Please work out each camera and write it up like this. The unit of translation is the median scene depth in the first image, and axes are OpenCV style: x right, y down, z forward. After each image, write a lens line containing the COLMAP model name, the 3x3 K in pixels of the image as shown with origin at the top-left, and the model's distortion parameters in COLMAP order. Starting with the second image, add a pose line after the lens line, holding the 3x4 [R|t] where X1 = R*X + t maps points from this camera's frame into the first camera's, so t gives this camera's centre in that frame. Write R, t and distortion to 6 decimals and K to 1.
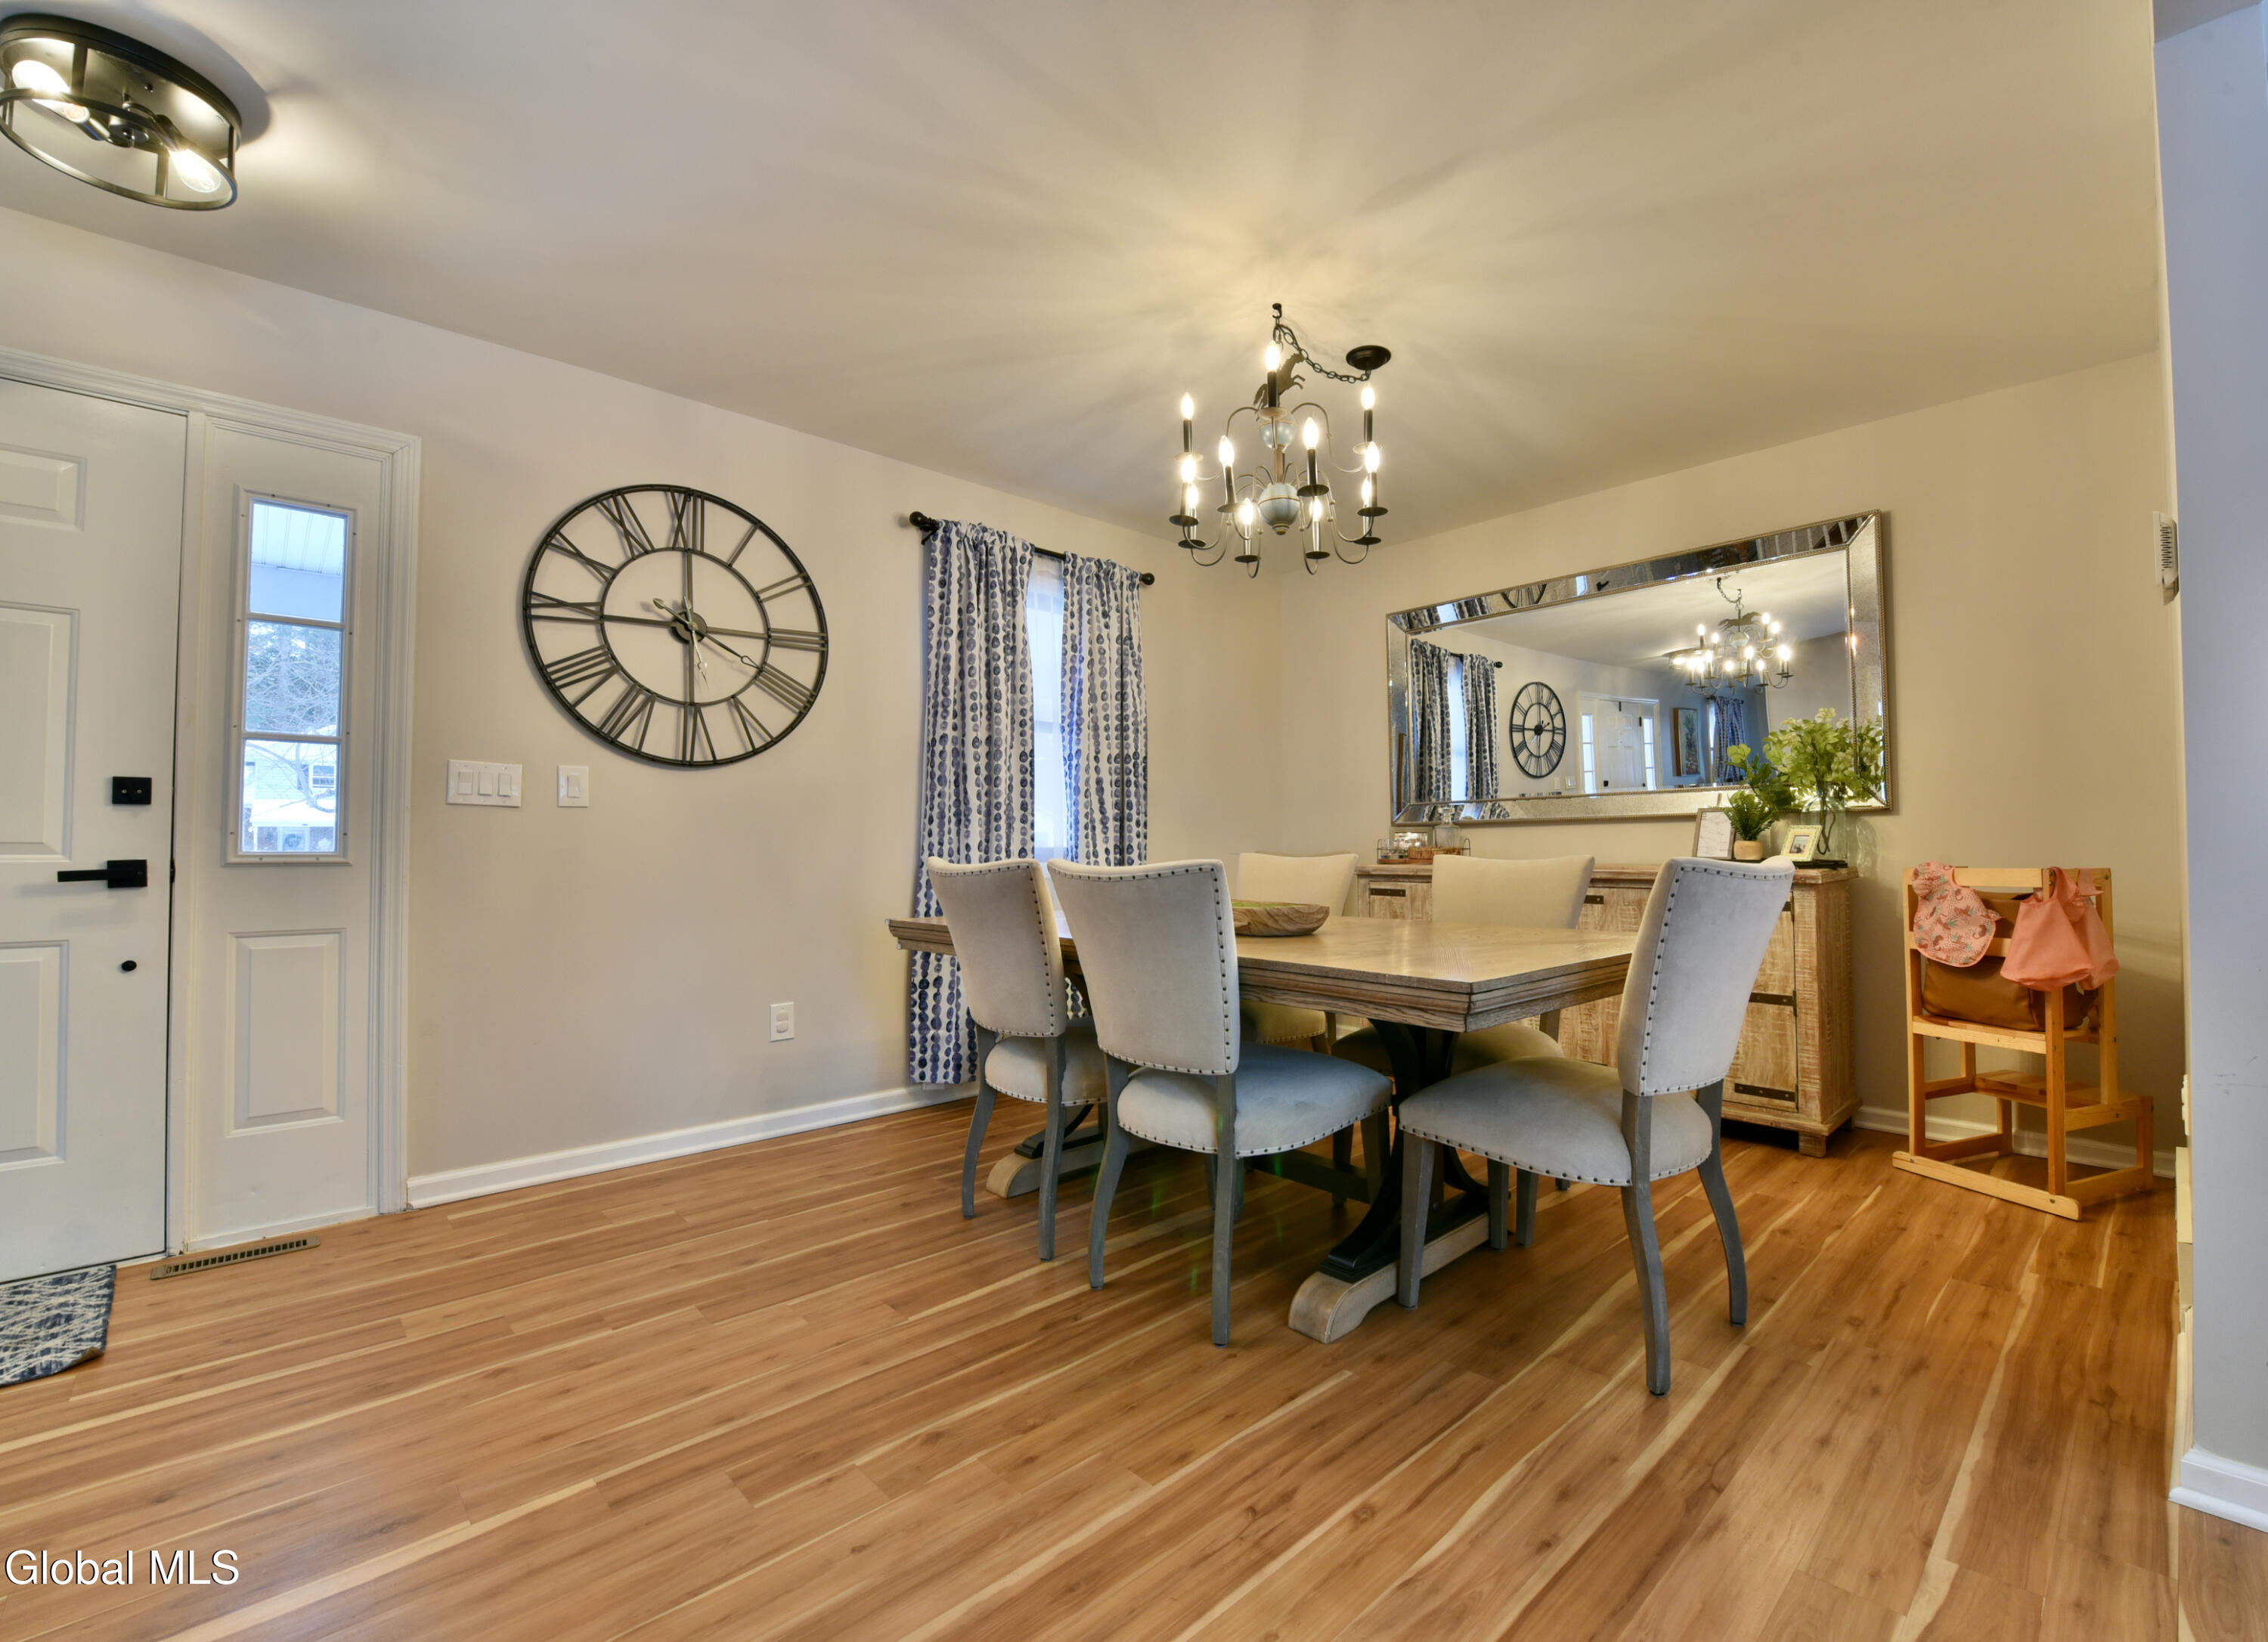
lens RADIAL K [[996.2, 0, 1248.2], [0, 996.2, 818.5], [0, 0, 1]] dist [0.002187, -0.006103]
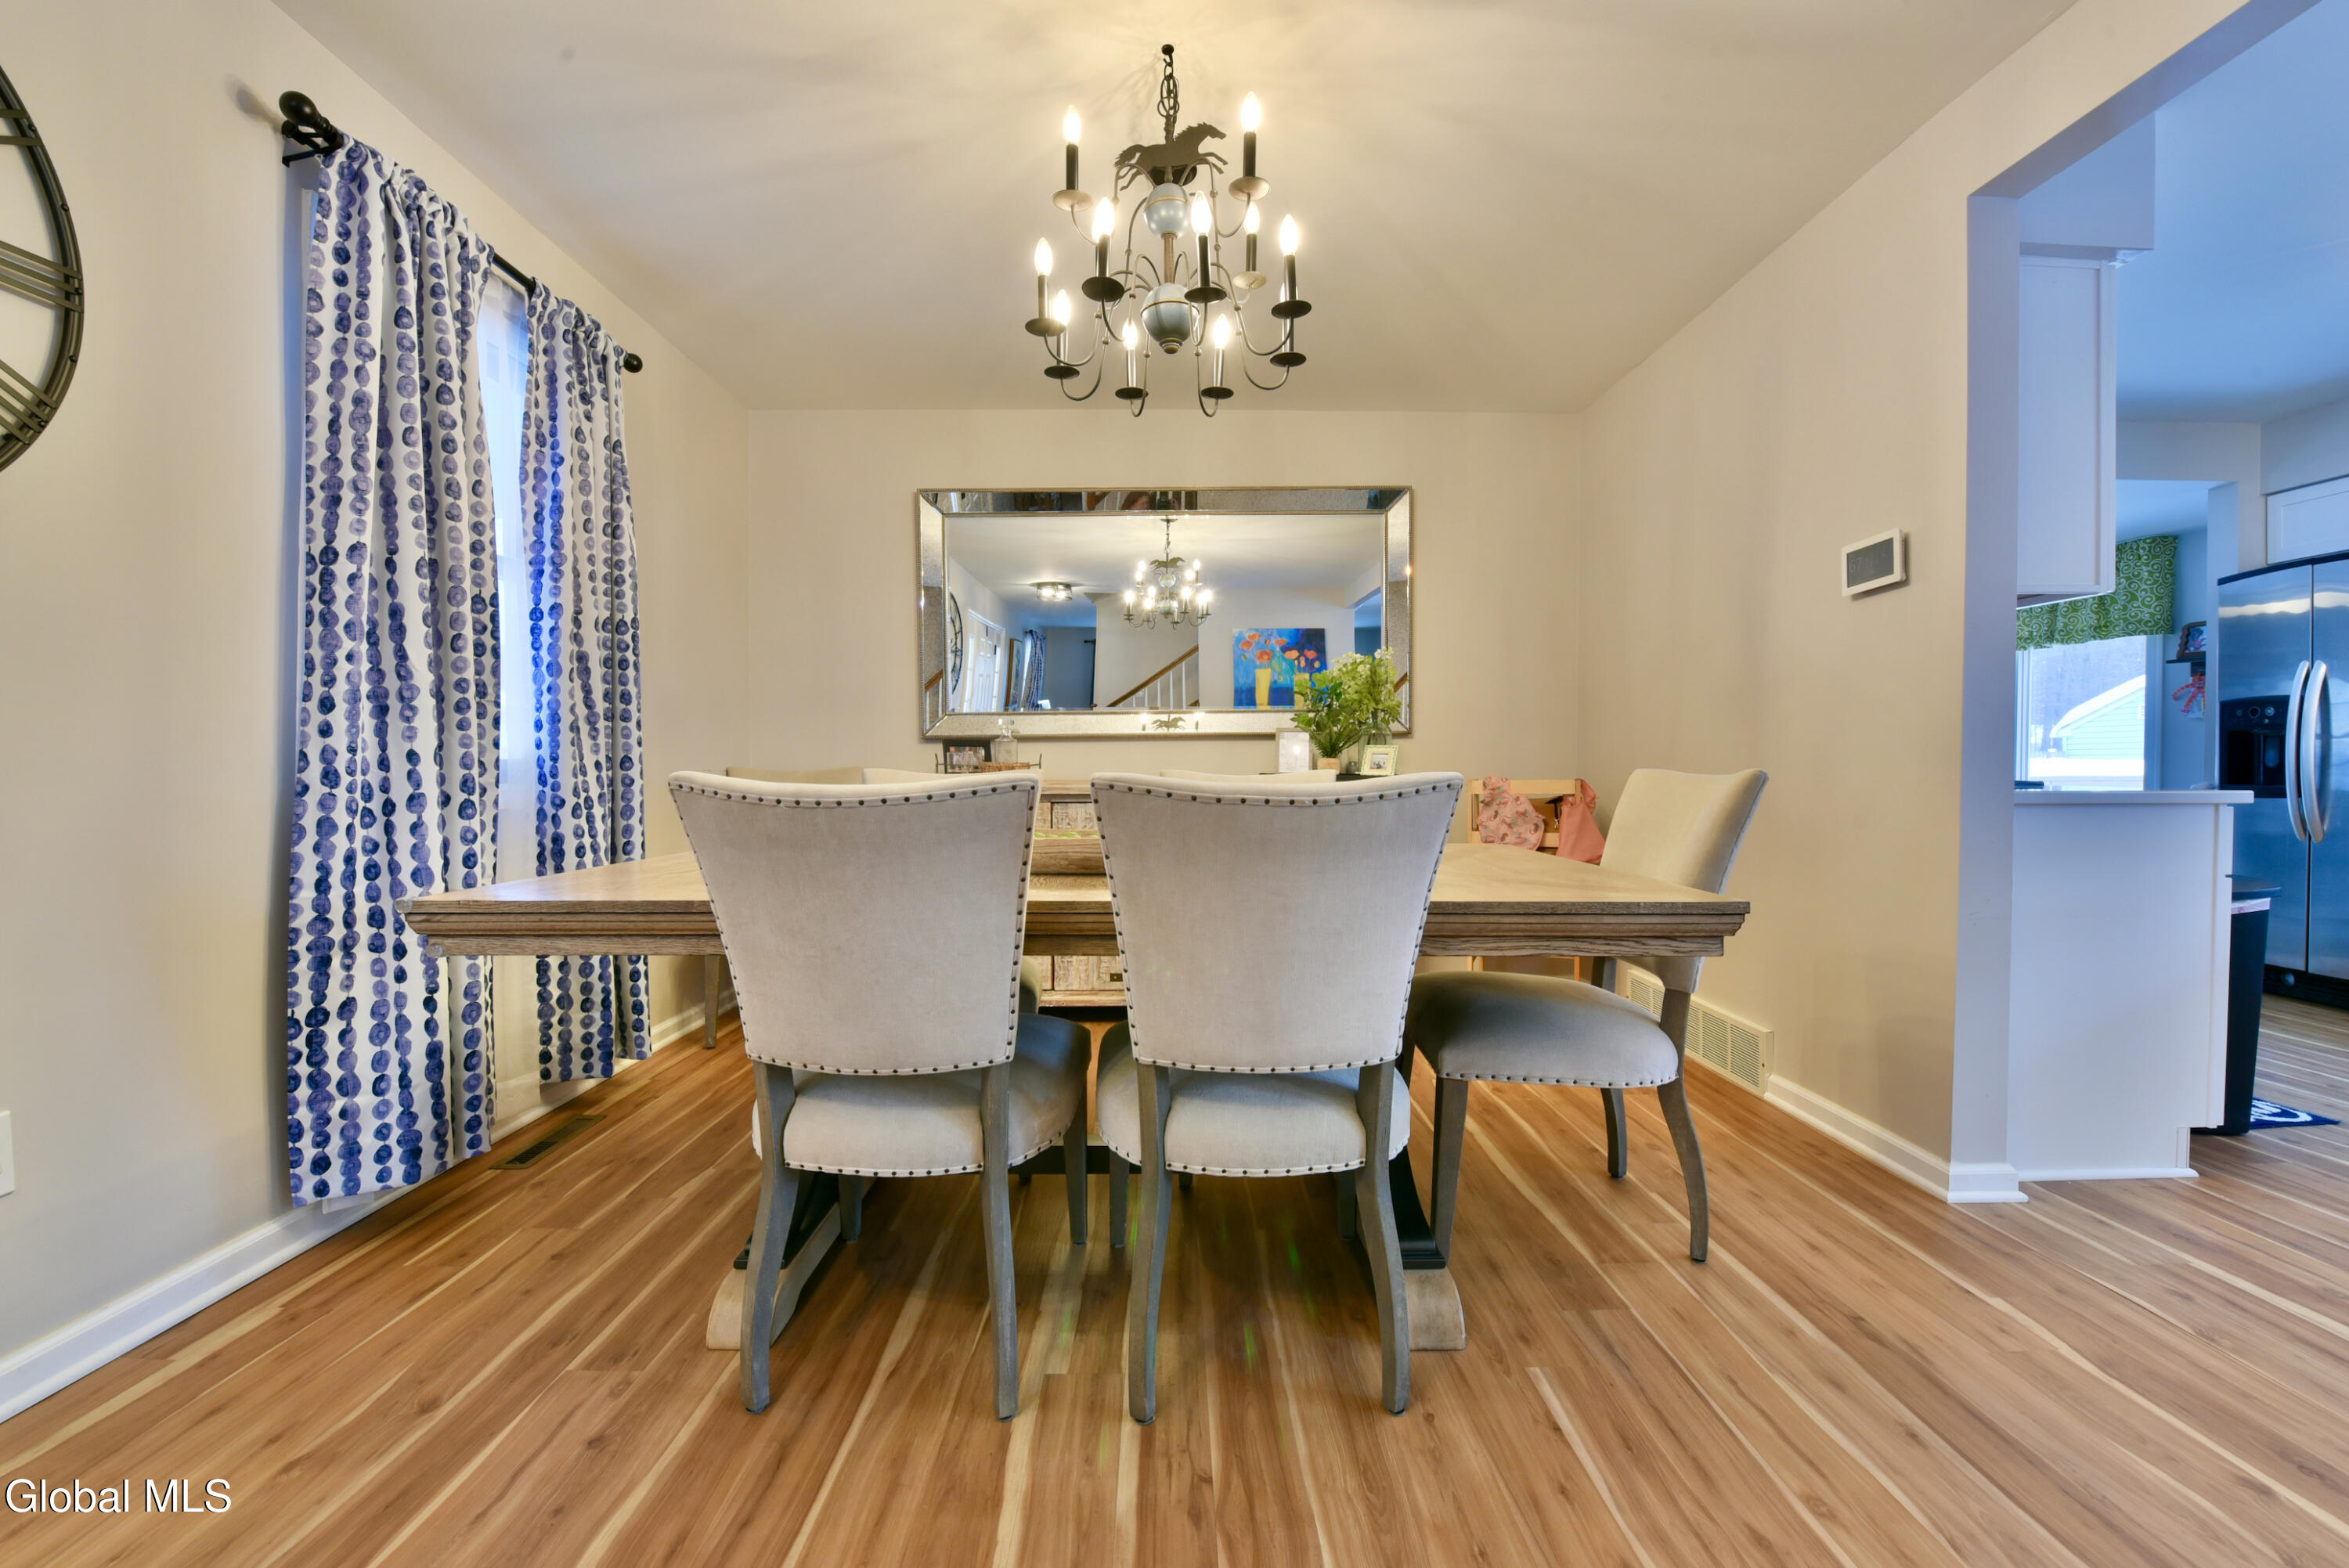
lens RADIAL K [[942.1, 0, 1174.5], [0, 942.1, 784.0], [0, 0, 1]] dist [-0.011993, -0.004092]
pose [[0.711301, -0.009513, 0.702823, -0.415798], [-0.022652, 0.999079, 0.036449, 0.018683], [-0.702522, -0.041846, 0.710430, 0.408087]]
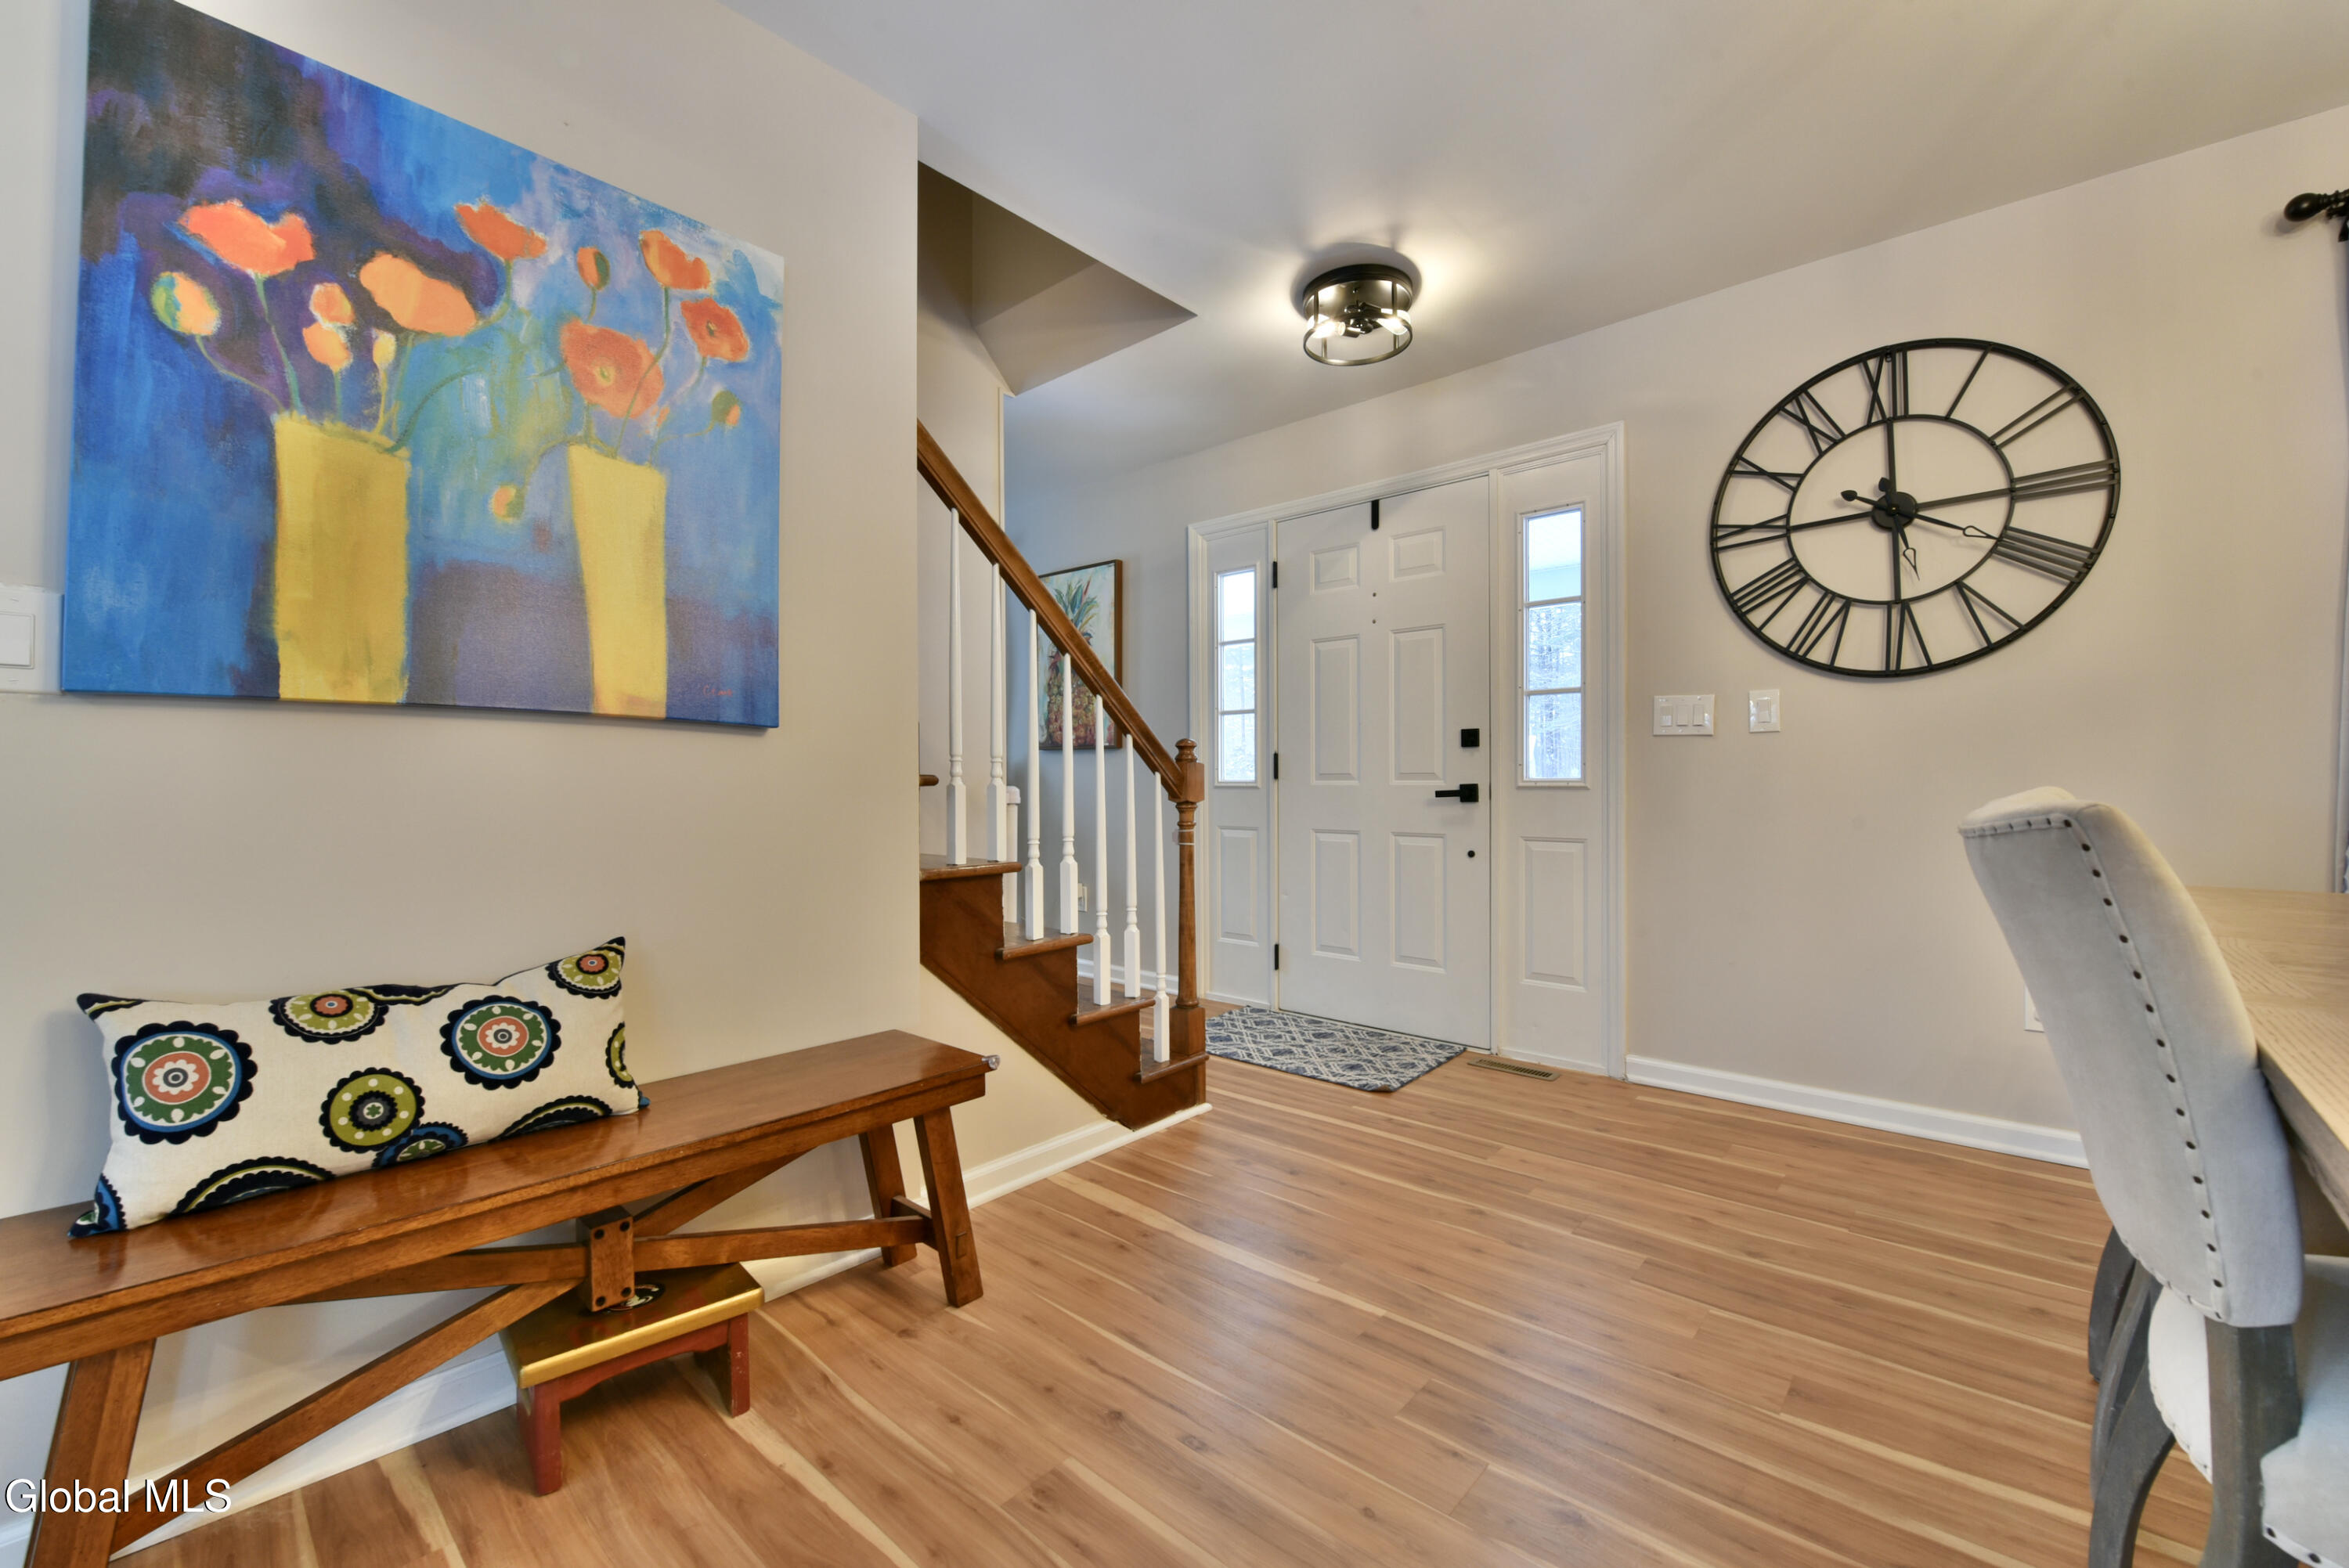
lens RADIAL K [[966.7, 0, 1185.7], [0, 966.7, 784.2], [0, 0, 1]] dist [-0.012683, -0.005022]
pose [[0.025759, 0.006901, -0.999644, 0.237853], [0.035366, 0.999344, 0.007811, 0.011412], [0.999042, -0.035555, 0.025498, 0.382598]]
